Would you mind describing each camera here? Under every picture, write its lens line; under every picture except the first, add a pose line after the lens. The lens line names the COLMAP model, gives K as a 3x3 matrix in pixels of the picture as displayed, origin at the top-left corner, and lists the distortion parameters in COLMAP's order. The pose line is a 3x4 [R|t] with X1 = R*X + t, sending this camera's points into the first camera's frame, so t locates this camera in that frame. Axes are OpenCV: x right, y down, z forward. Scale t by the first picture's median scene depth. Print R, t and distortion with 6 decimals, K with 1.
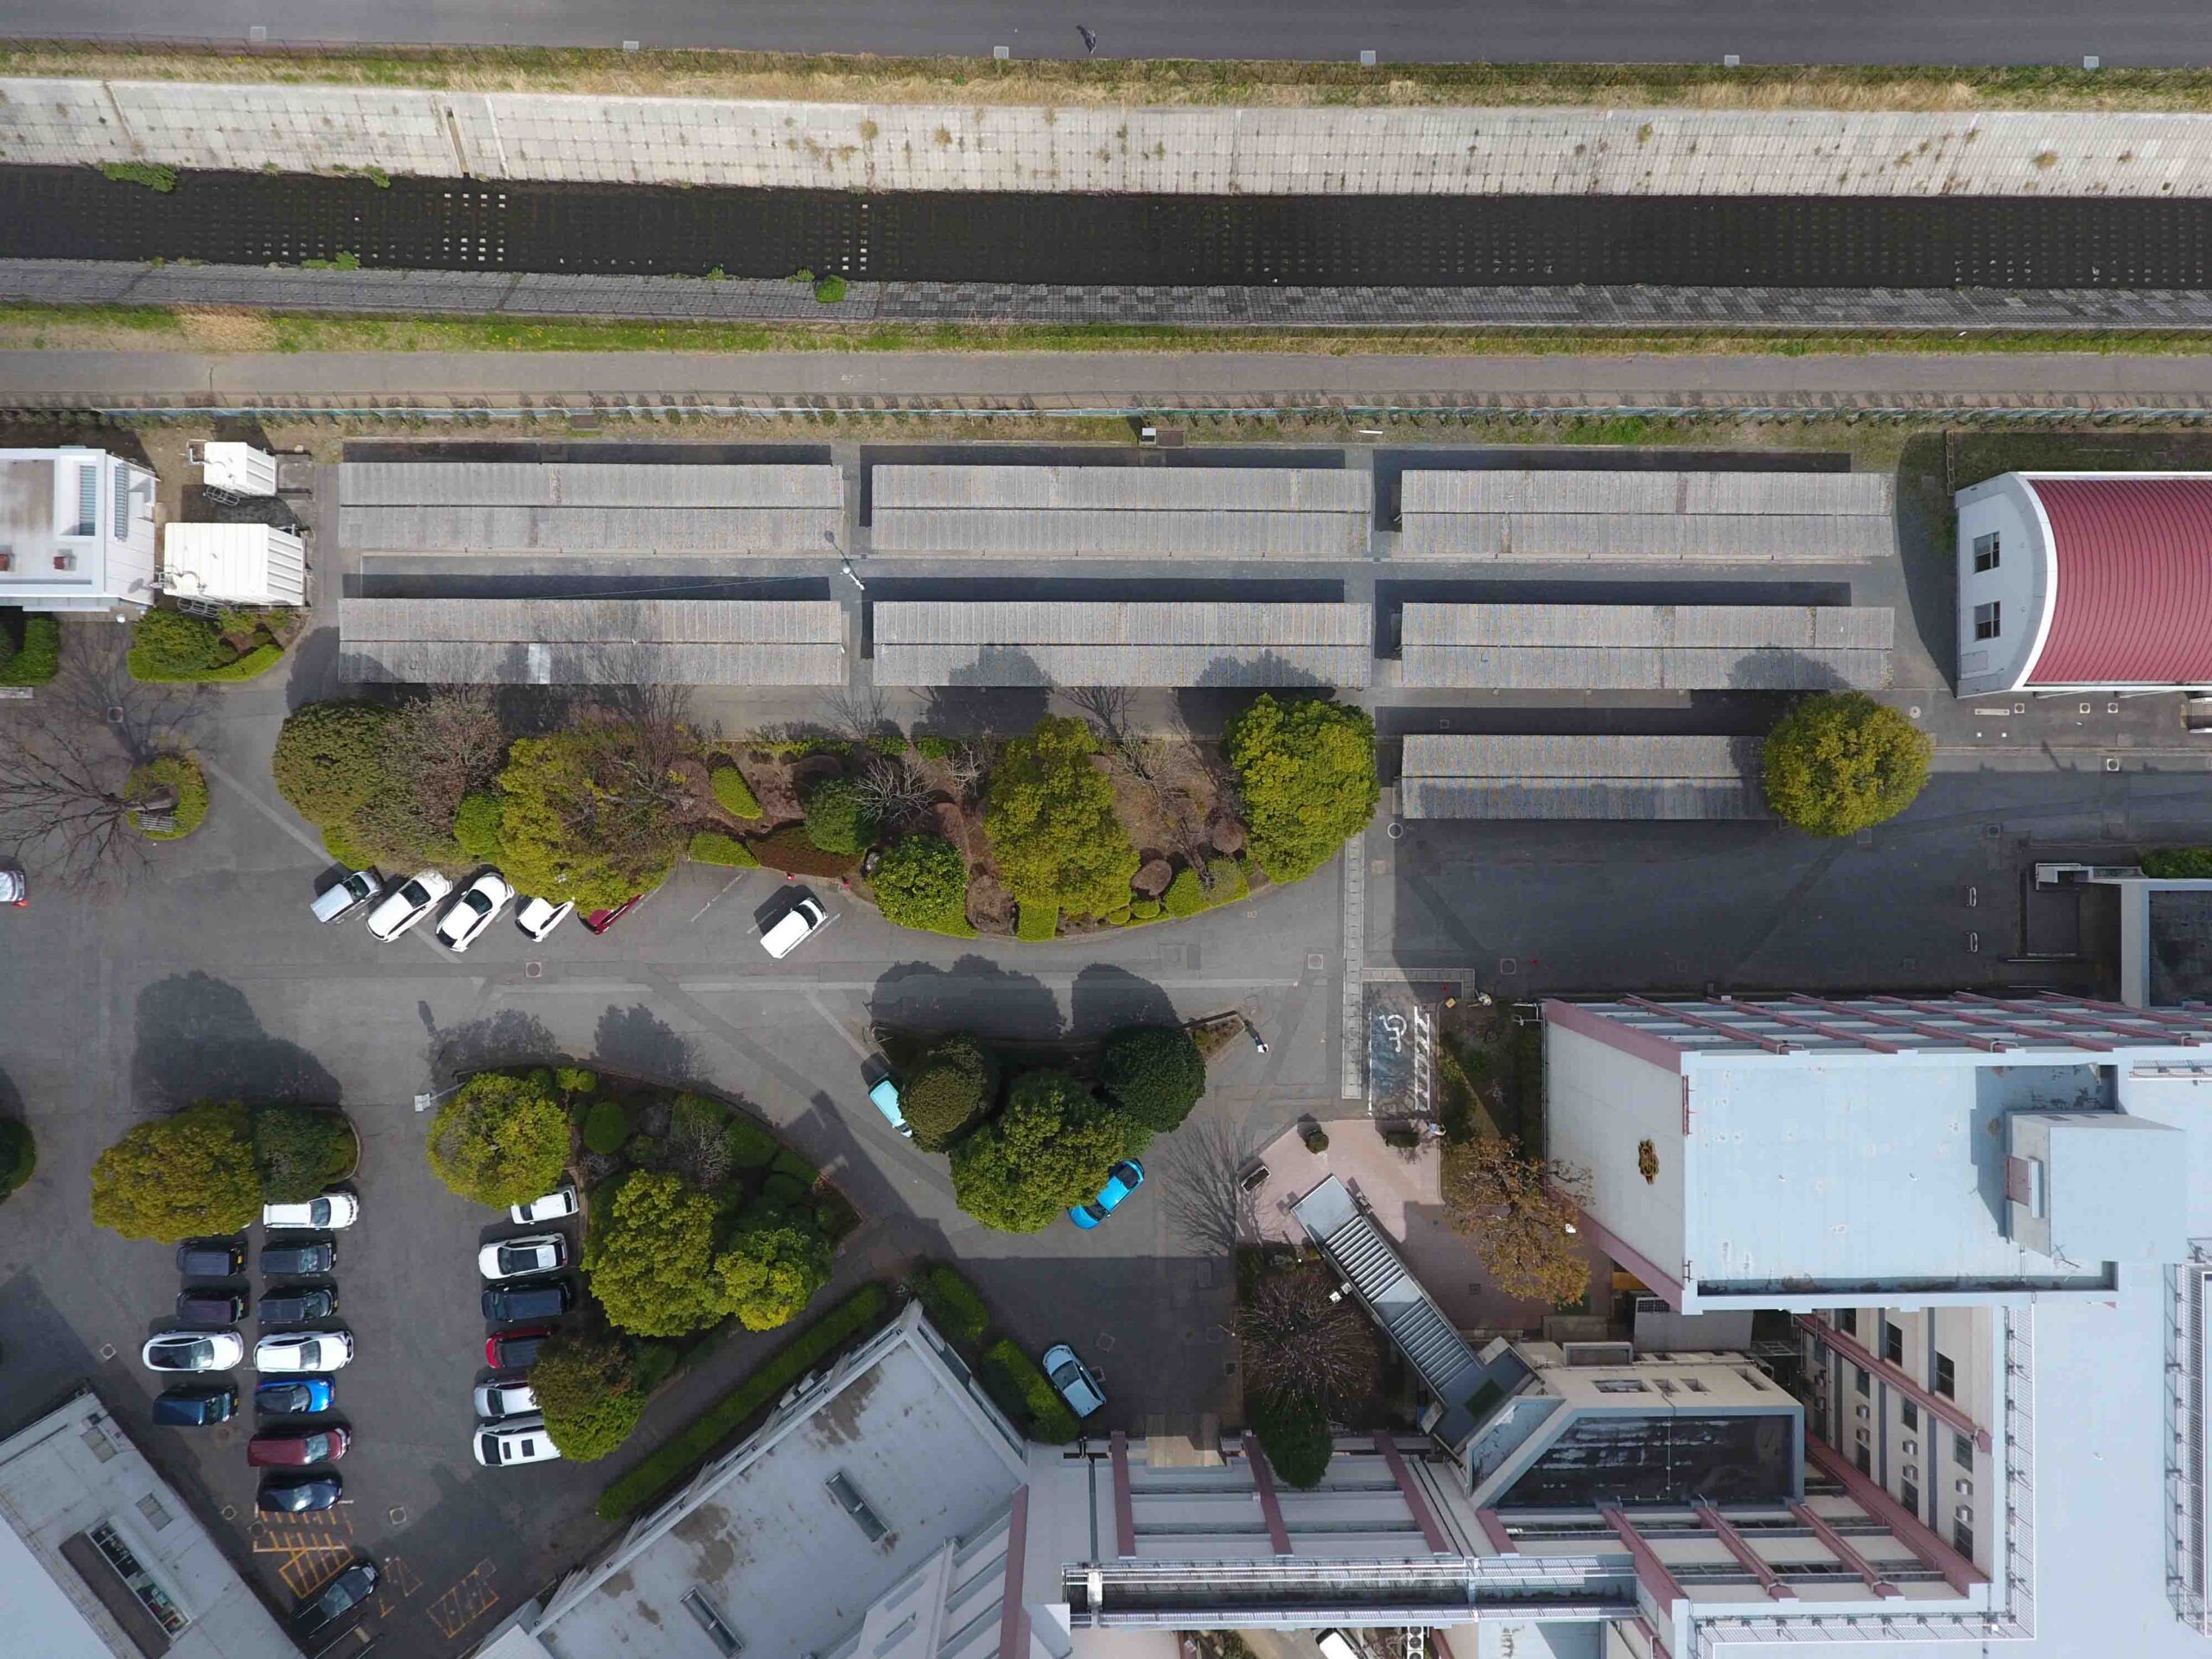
lens RADIAL K [[1294.6, 0, 1098.4], [0, 1294.6, 816.0], [0, 0, 1]] dist [-0.007007, 0.001325]
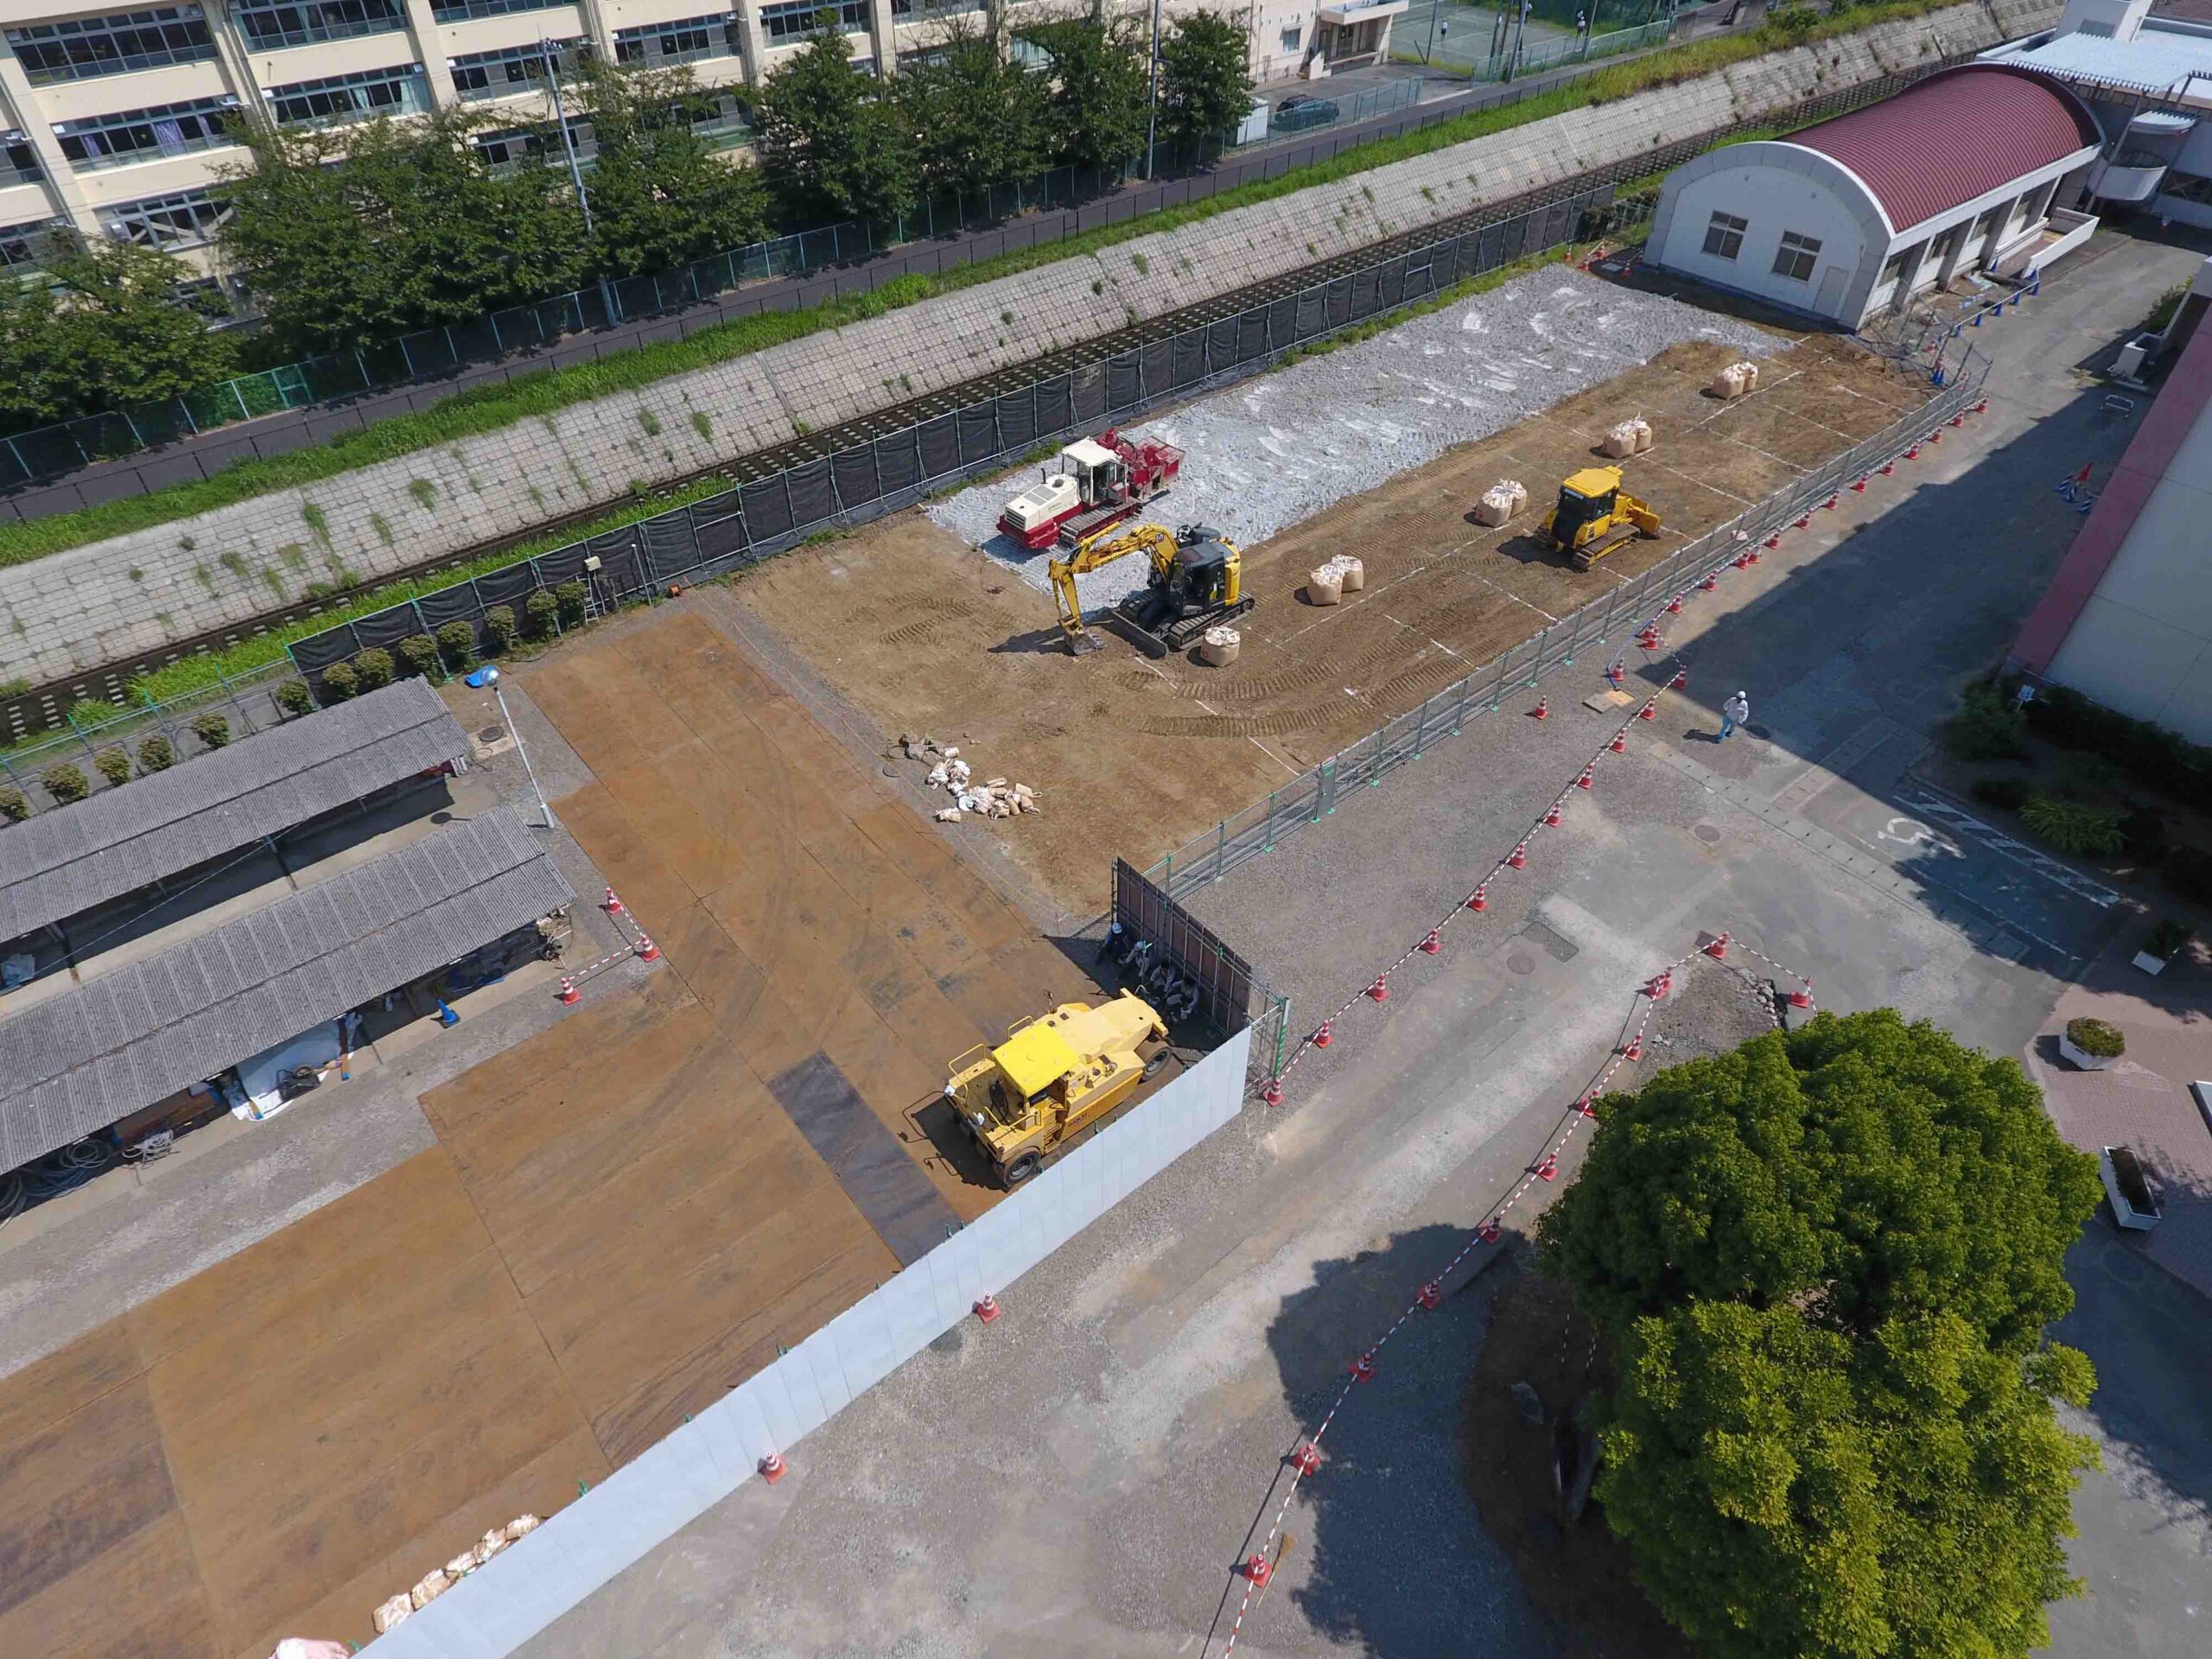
lens RADIAL K [[1294.6, 0, 1089.6], [0, 1294.6, 823.6], [0, 0, 1]] dist [-0.007007, 0.001325]
pose [[0.779030, -0.437419, 0.449196, -0.245841], [0.626869, 0.529518, -0.571529, 0.249250], [0.012140, 0.726826, 0.686715, 0.655922]]
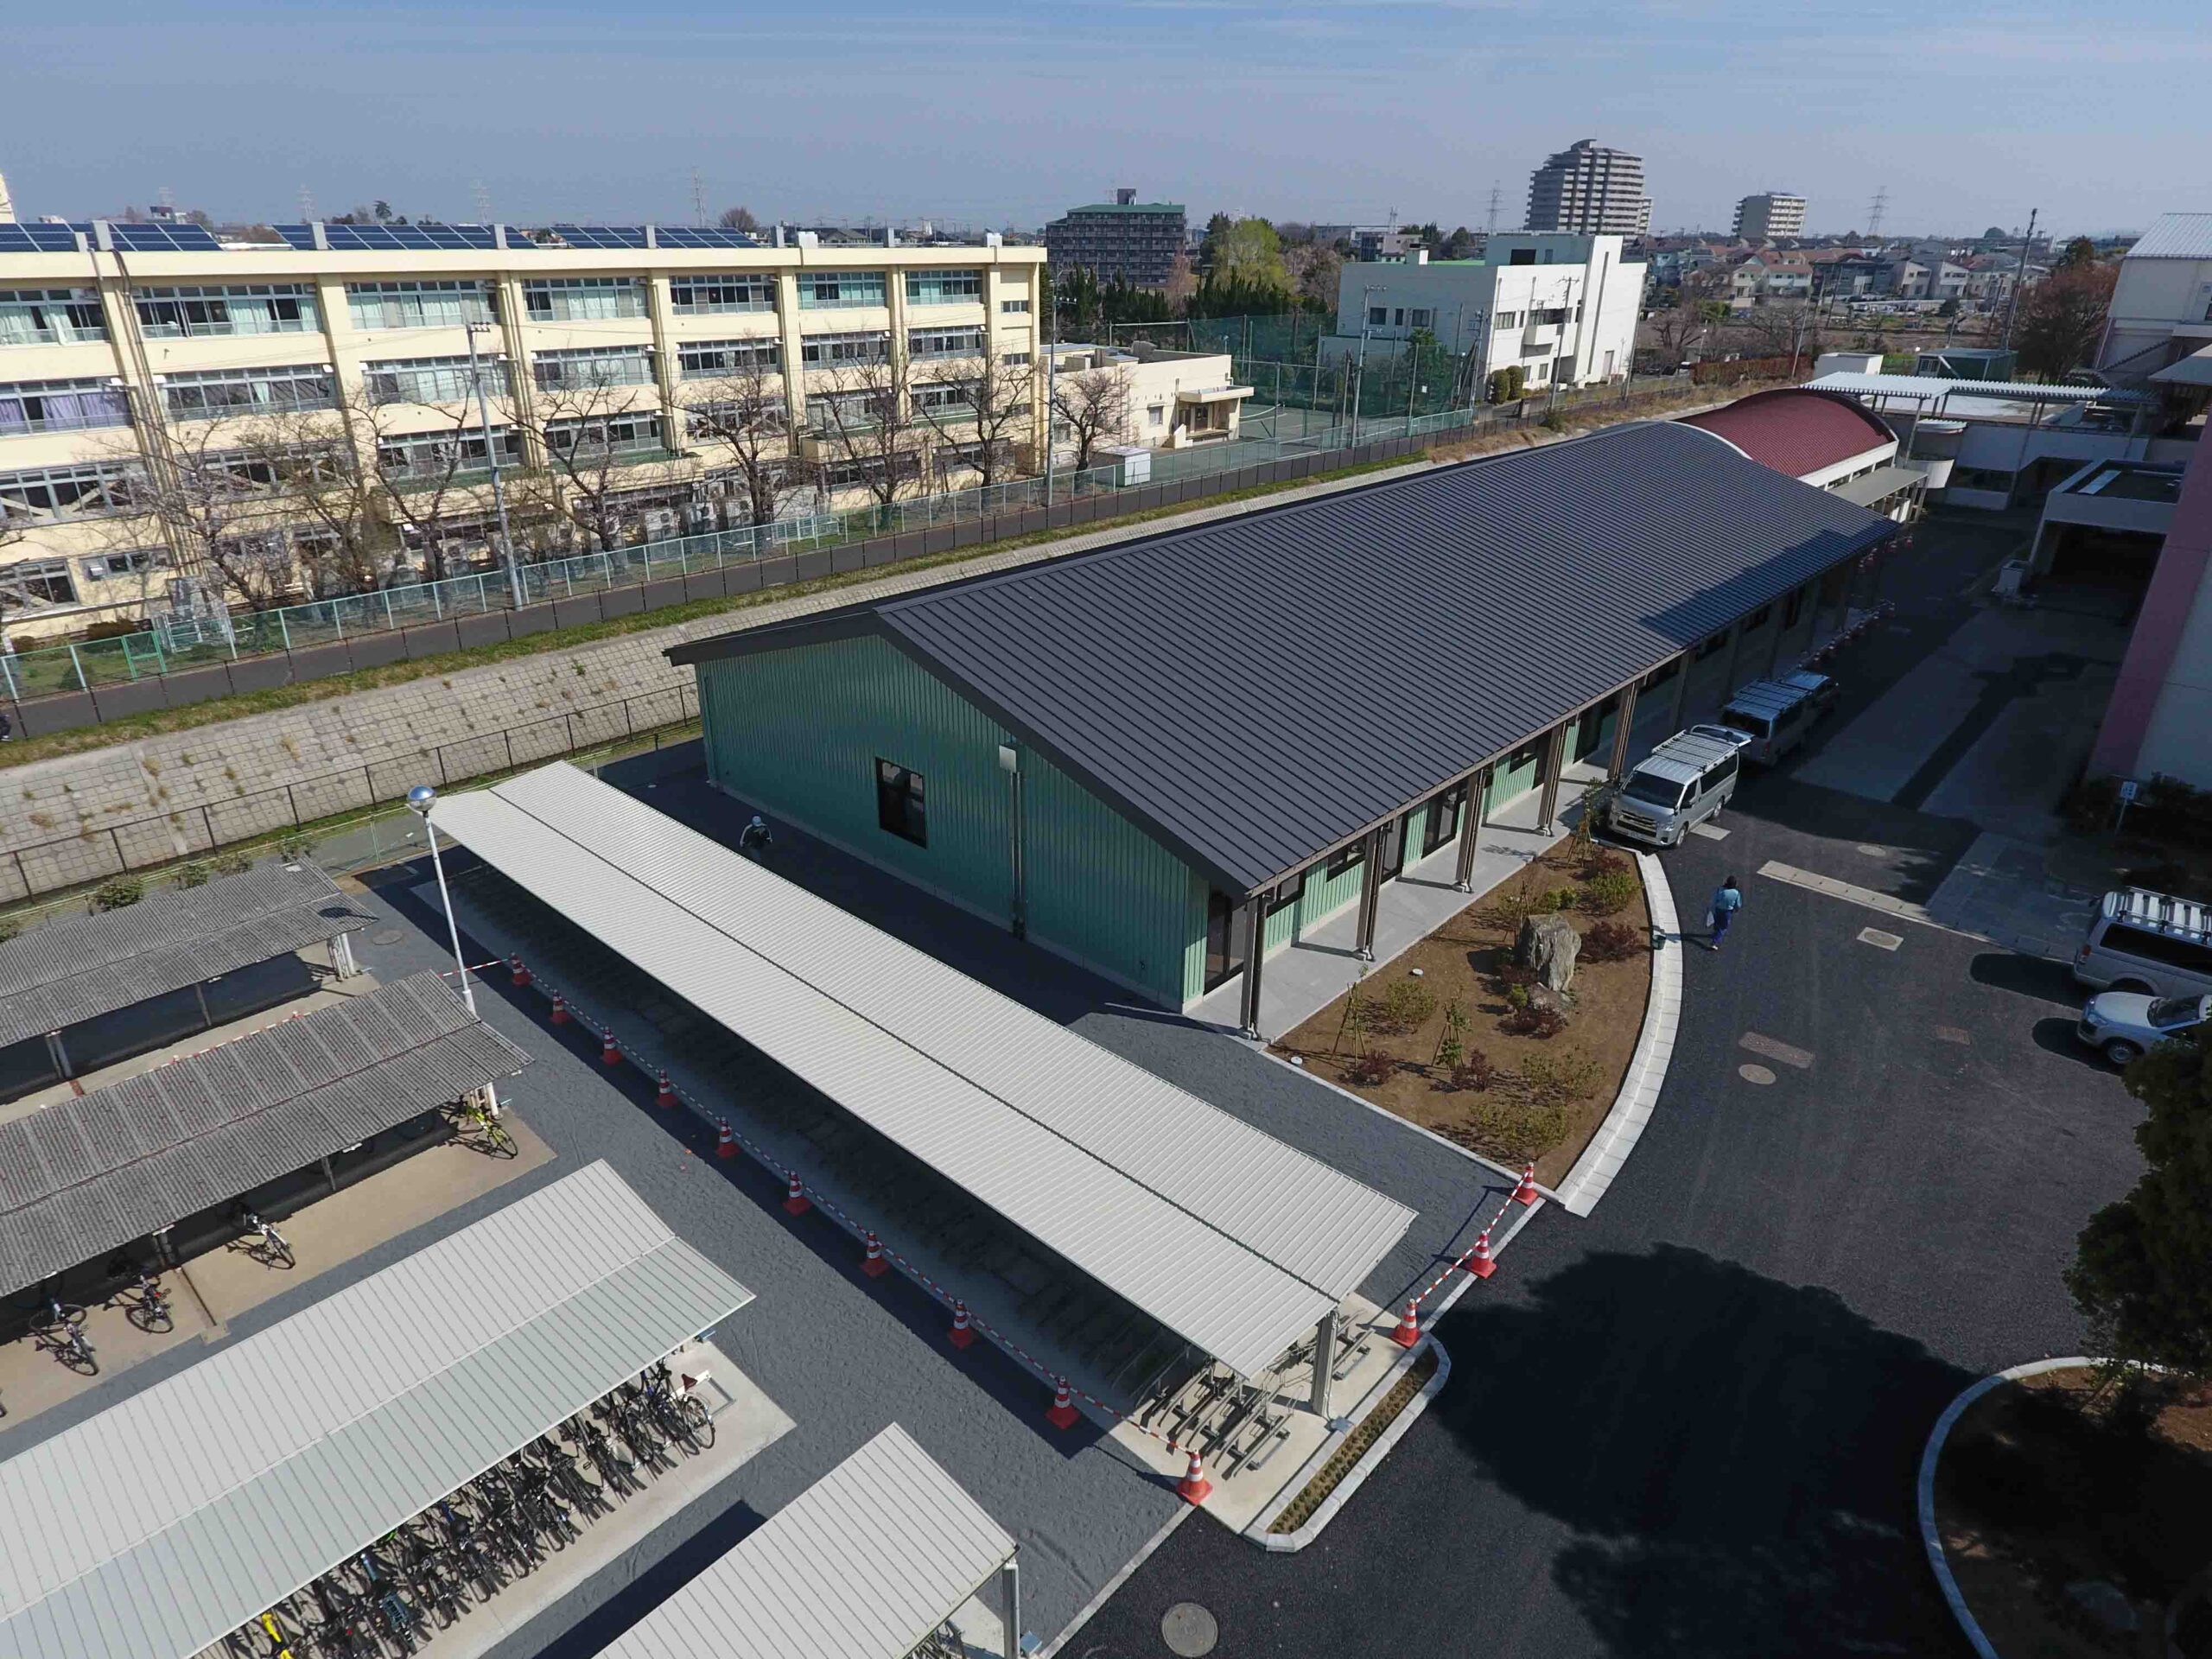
lens RADIAL K [[1294.6, 0, 1089.7], [0, 1294.6, 821.7], [0, 0, 1]] dist [-0.007007, 0.001325]
pose [[0.684787, -0.305742, 0.661505, -0.293273], [0.728743, 0.287313, -0.621598, 0.178671], [-0.000010, 0.907730, 0.419555, 0.789398]]
